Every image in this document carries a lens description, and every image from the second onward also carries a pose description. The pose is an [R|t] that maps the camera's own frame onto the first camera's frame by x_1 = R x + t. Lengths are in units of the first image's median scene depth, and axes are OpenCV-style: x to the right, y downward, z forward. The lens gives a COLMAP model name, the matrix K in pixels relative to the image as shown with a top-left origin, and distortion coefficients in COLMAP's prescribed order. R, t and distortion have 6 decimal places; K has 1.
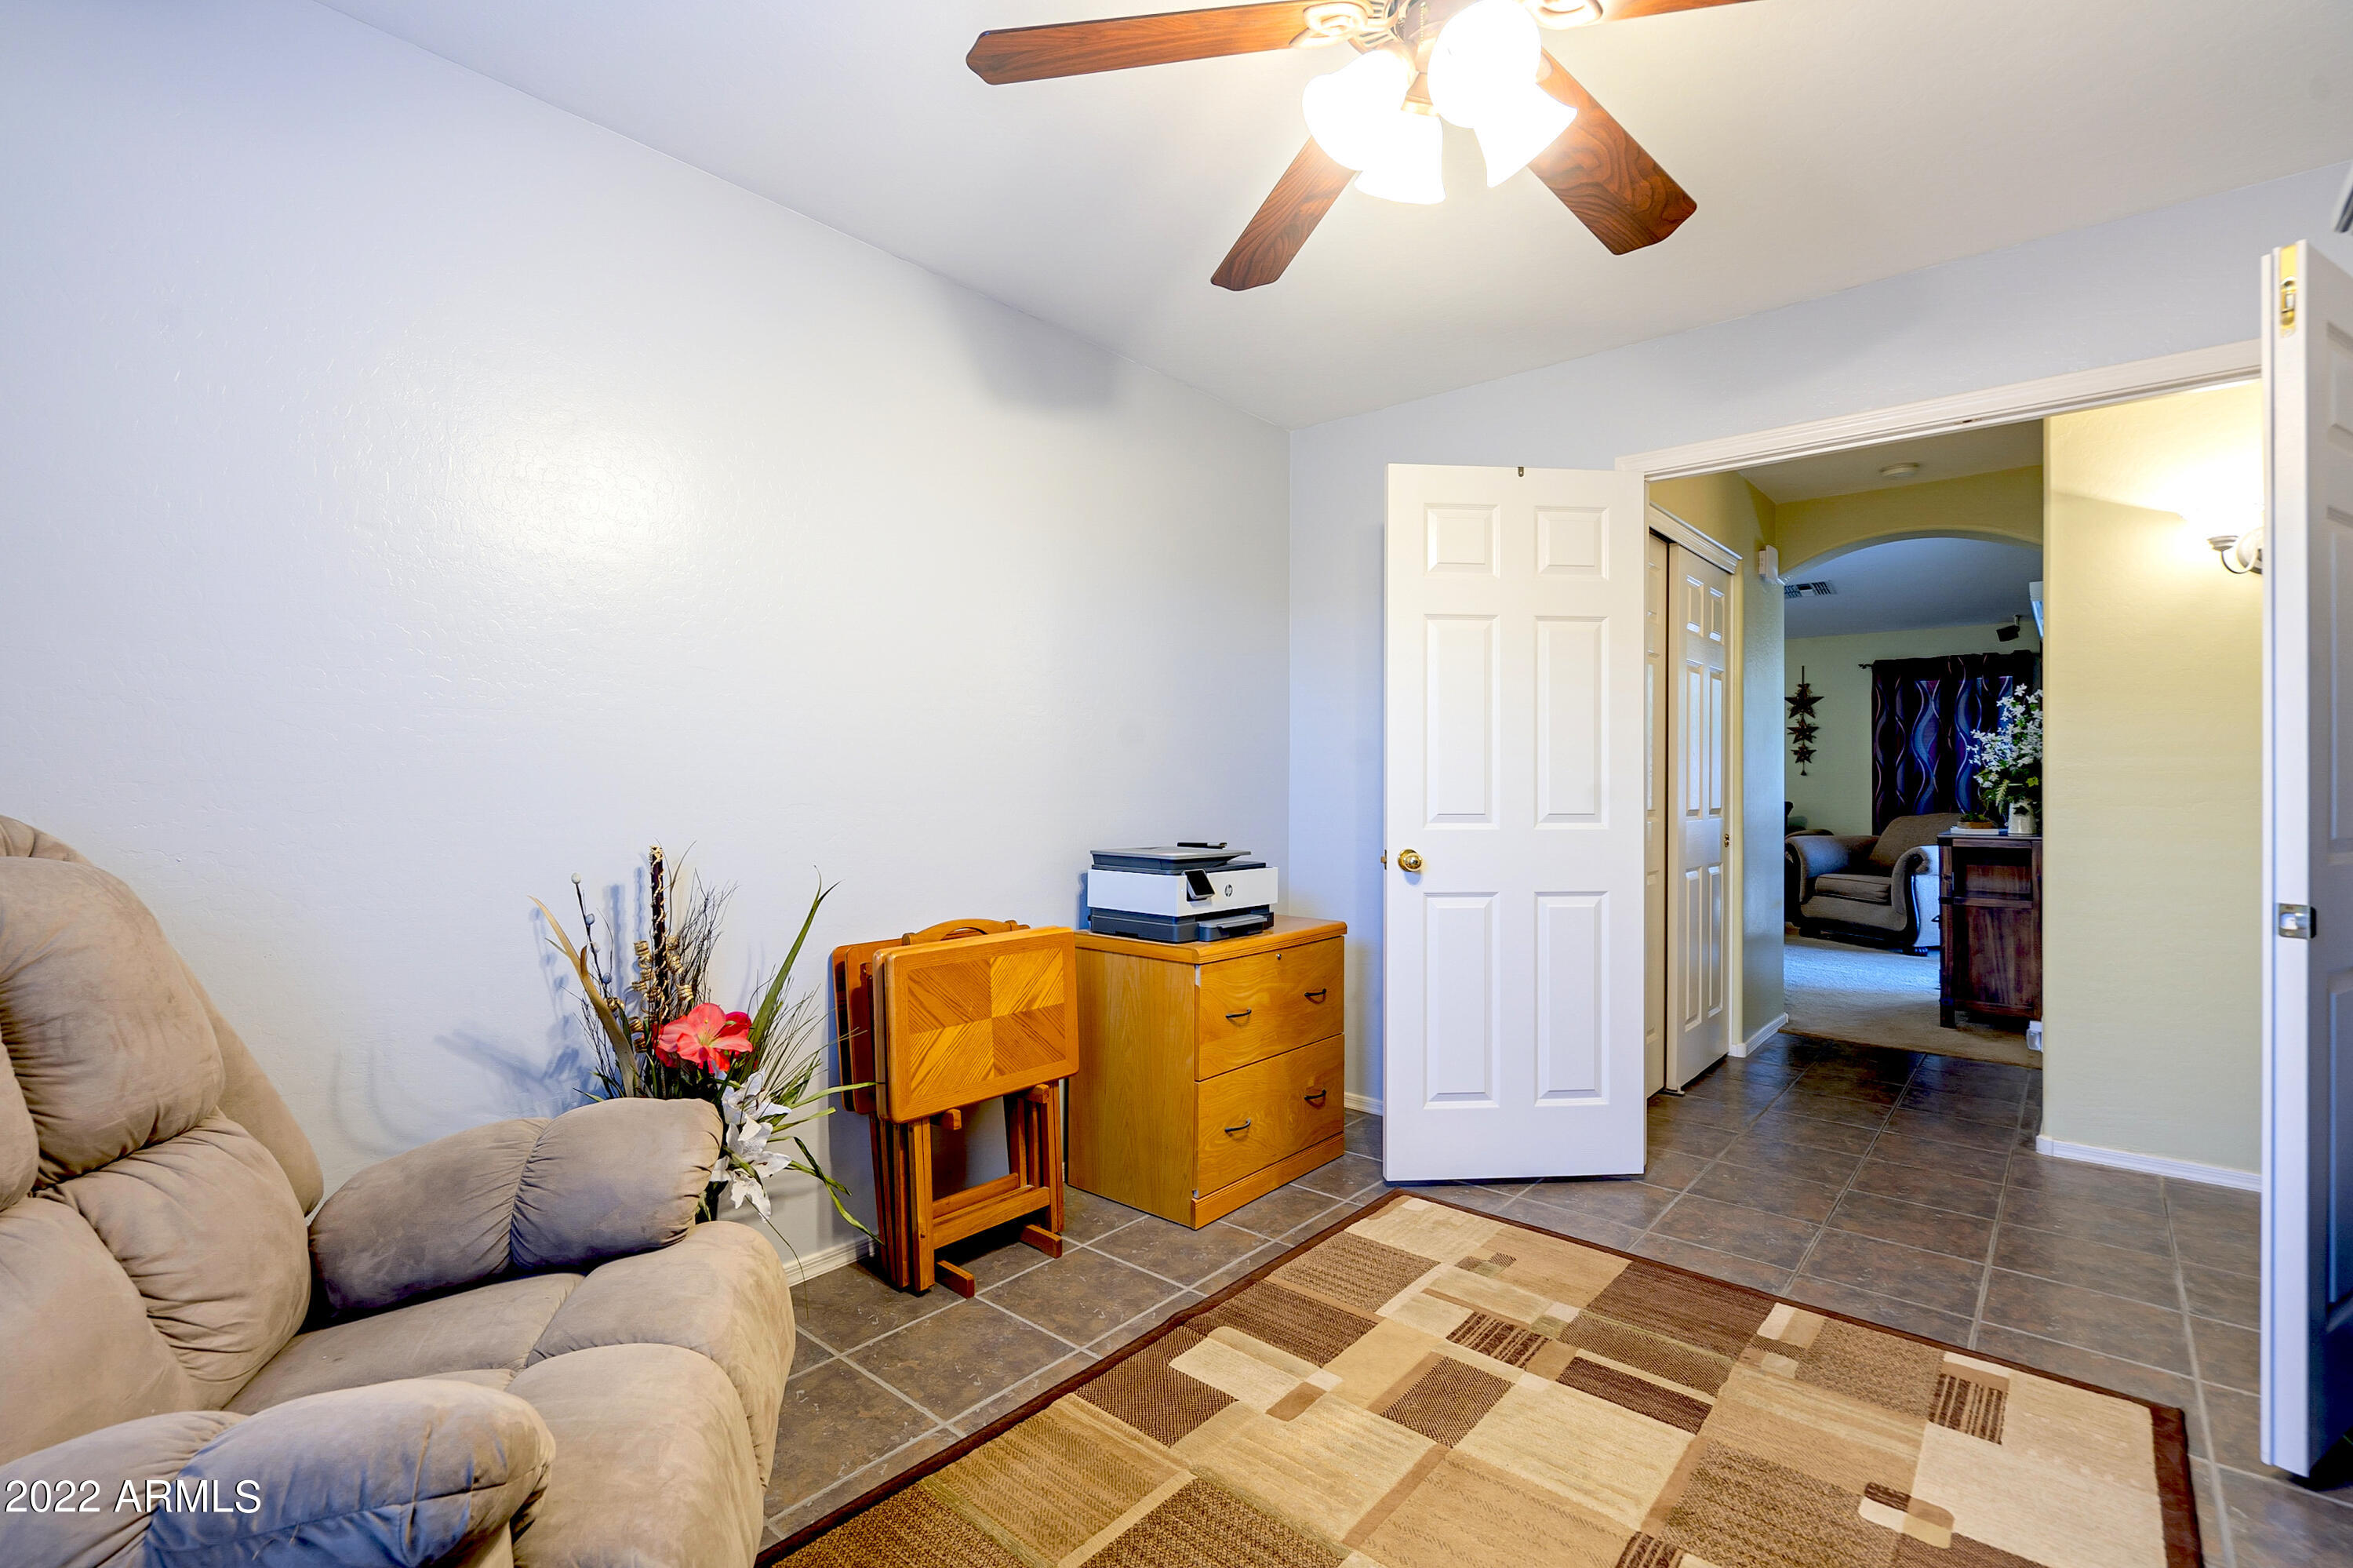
lens RADIAL K [[1058.3, 0, 1162.2], [0, 1058.3, 783.7], [0, 0, 1]] dist [-0.003569, -0.000025]
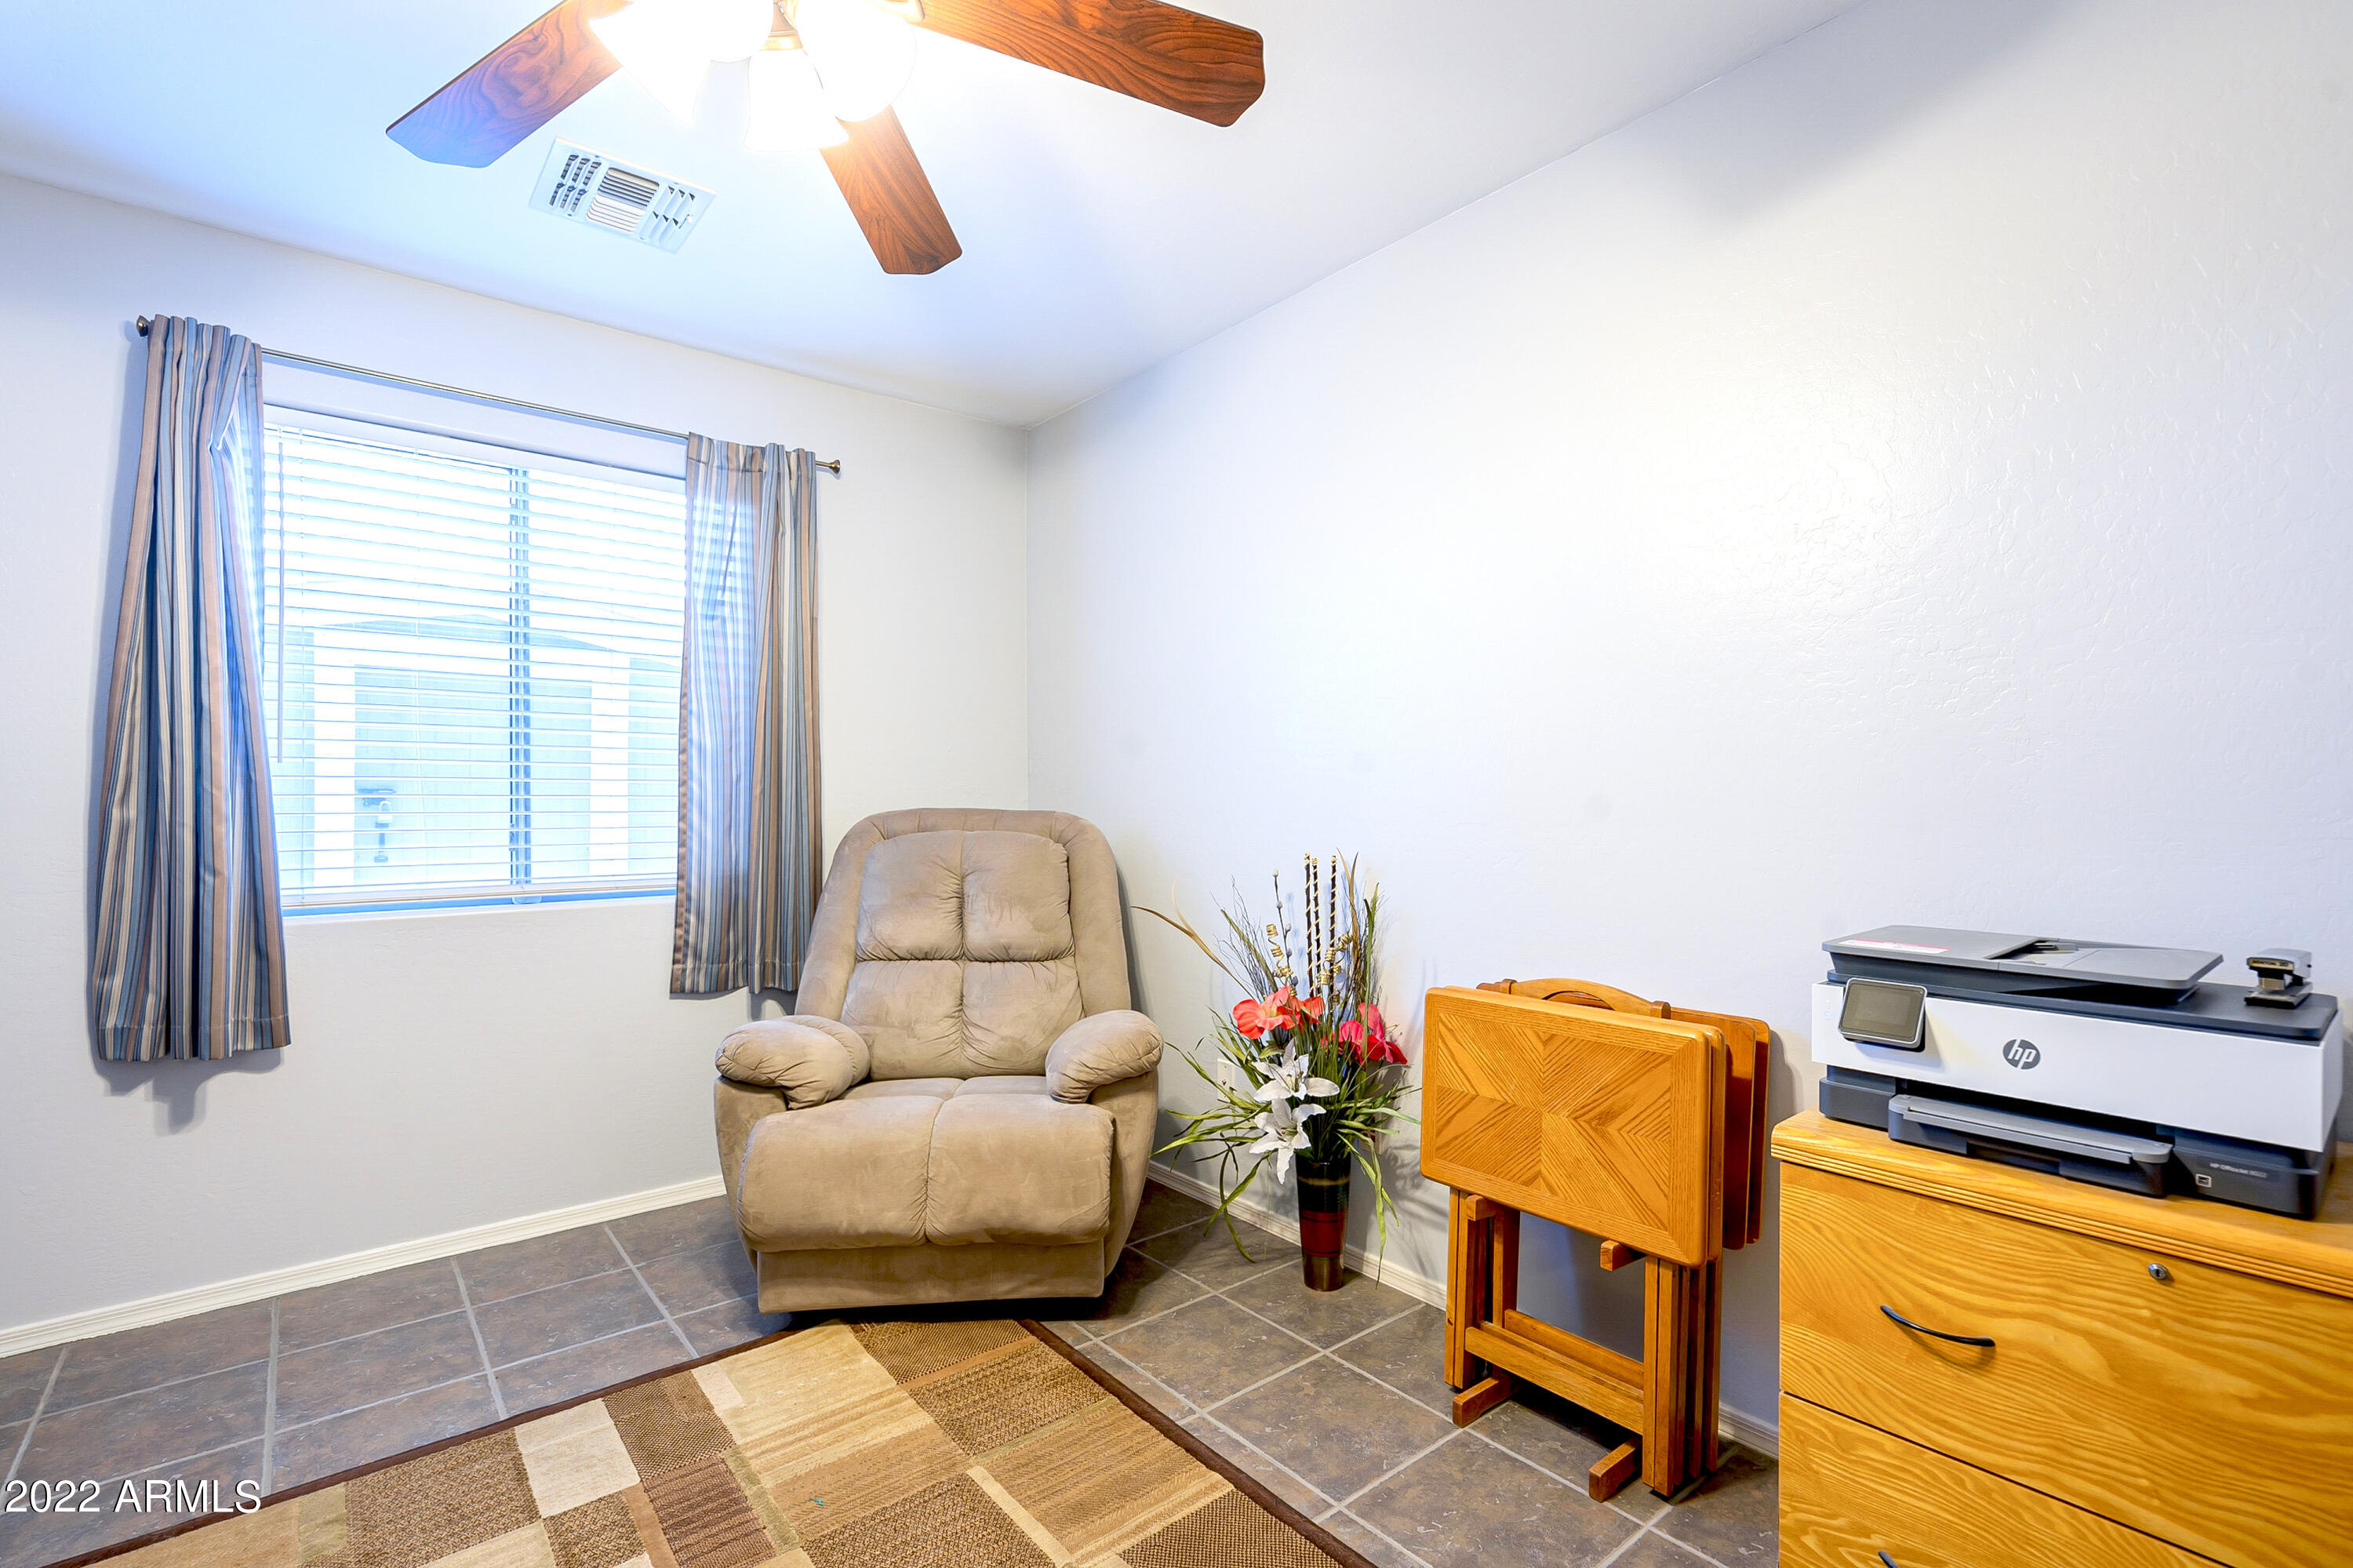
lens RADIAL K [[1058.3, 0, 1162.2], [0, 1058.3, 783.7], [0, 0, 1]] dist [-0.003569, -0.000025]
pose [[-0.160564, -0.011313, -0.986961, 0.695369], [-0.002215, 0.999936, -0.011101, -0.005430], [0.987023, 0.000404, -0.160578, 0.930940]]
